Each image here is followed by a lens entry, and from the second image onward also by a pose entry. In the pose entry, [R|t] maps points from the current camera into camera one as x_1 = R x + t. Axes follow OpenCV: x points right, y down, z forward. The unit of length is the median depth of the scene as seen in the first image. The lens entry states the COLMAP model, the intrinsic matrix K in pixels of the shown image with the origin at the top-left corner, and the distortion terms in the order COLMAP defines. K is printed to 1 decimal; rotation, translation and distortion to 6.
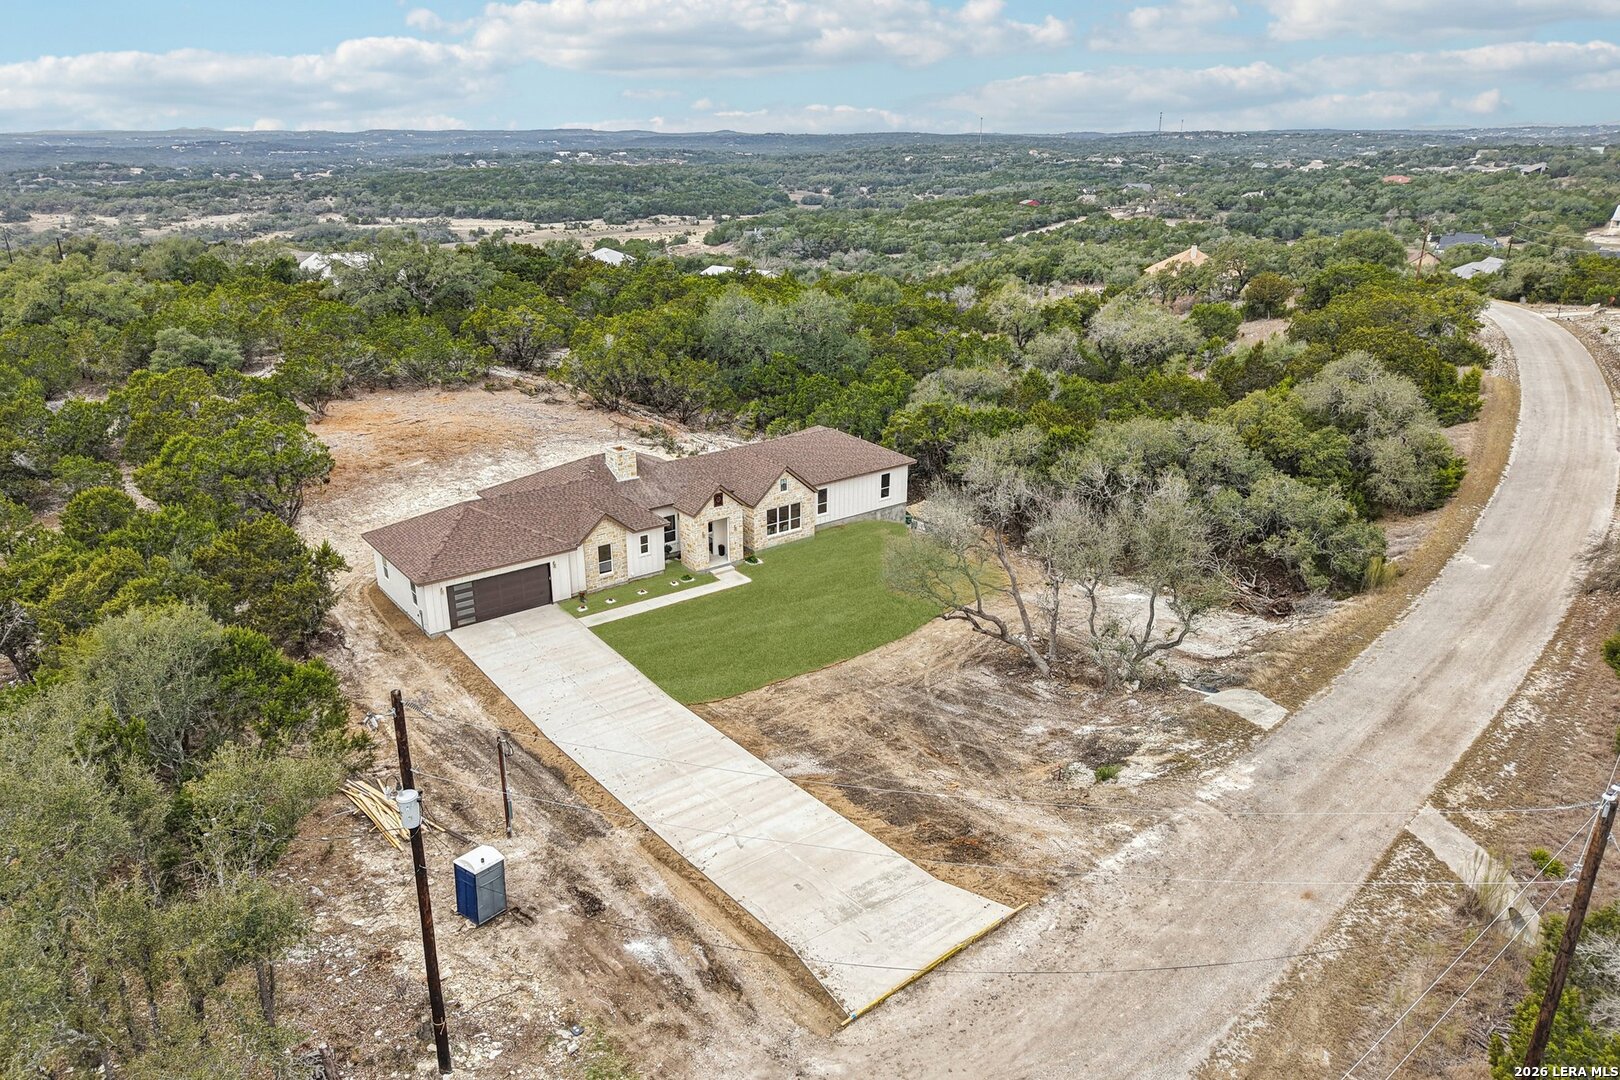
lens RADIAL K [[1116.1, 0, 832.6], [0, 1116.1, 541.9], [0, 0, 1]] dist [0.182401, -0.285168]
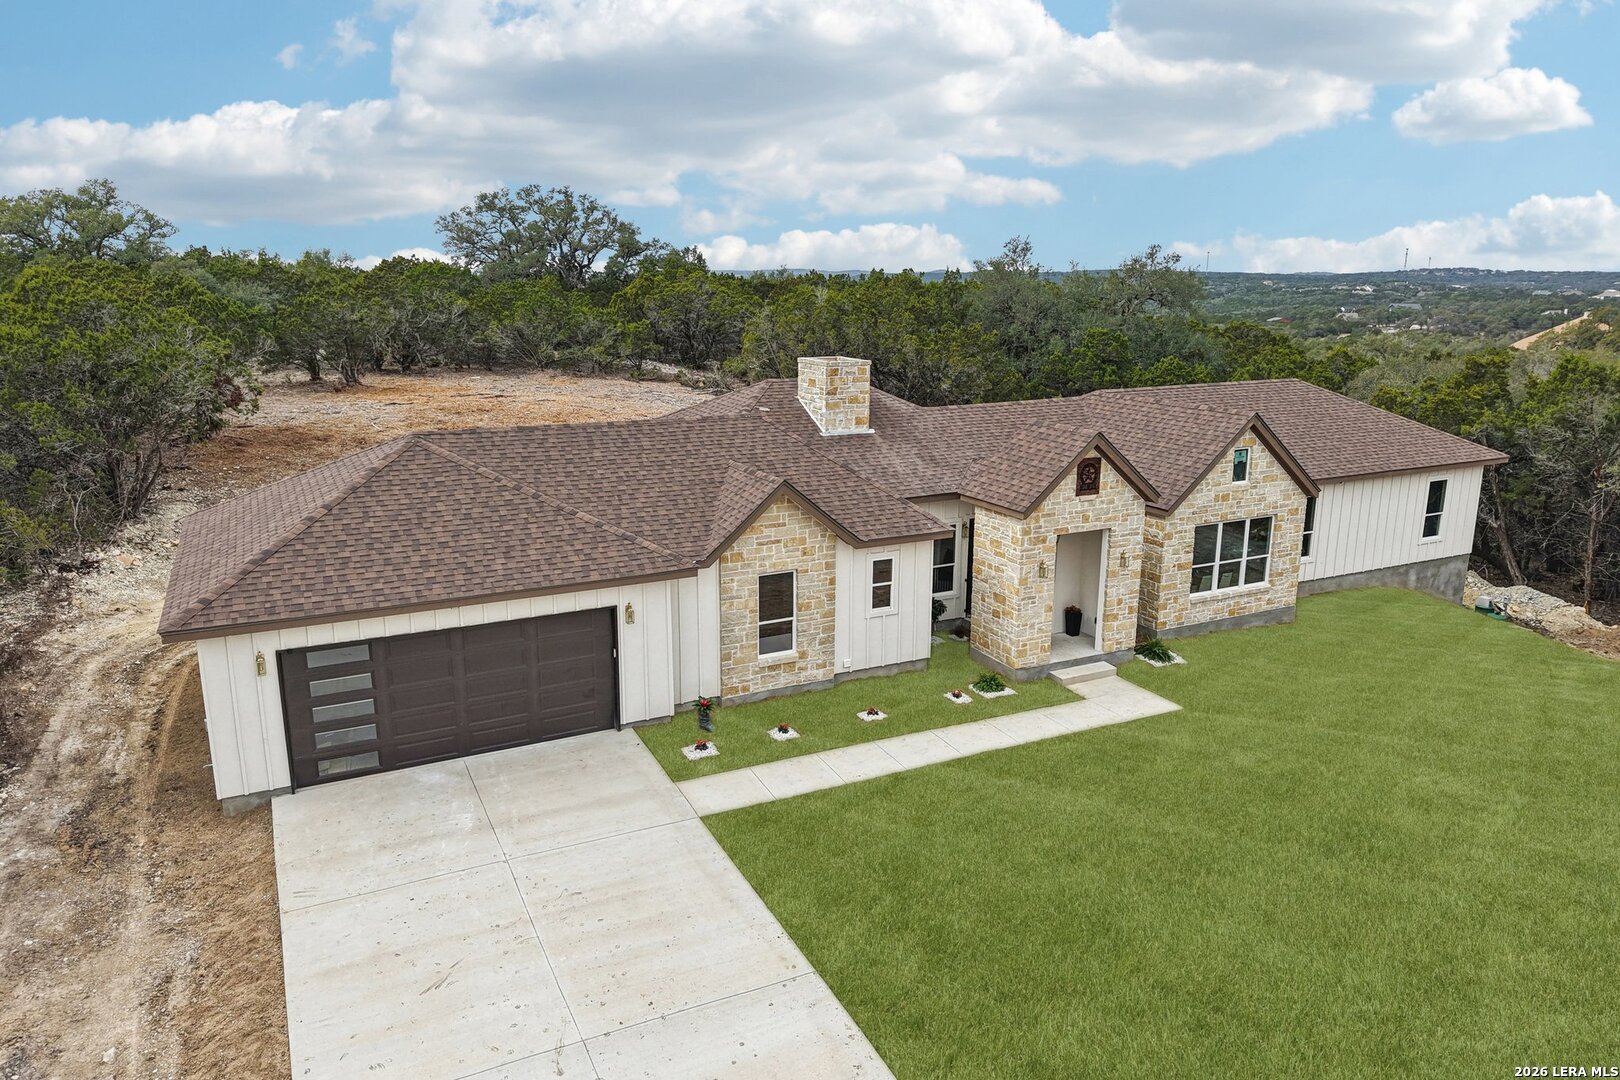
lens RADIAL K [[1093.6, 0, 810.0], [0, 1093.6, 540.0], [0, 0, 1]] dist [0.049751, -0.051002]
pose [[0.979991, 0.044386, -0.194030, -0.119132], [-0.067602, 0.991095, -0.114716, 0.029674], [0.187210, 0.125537, 0.974265, 0.628427]]
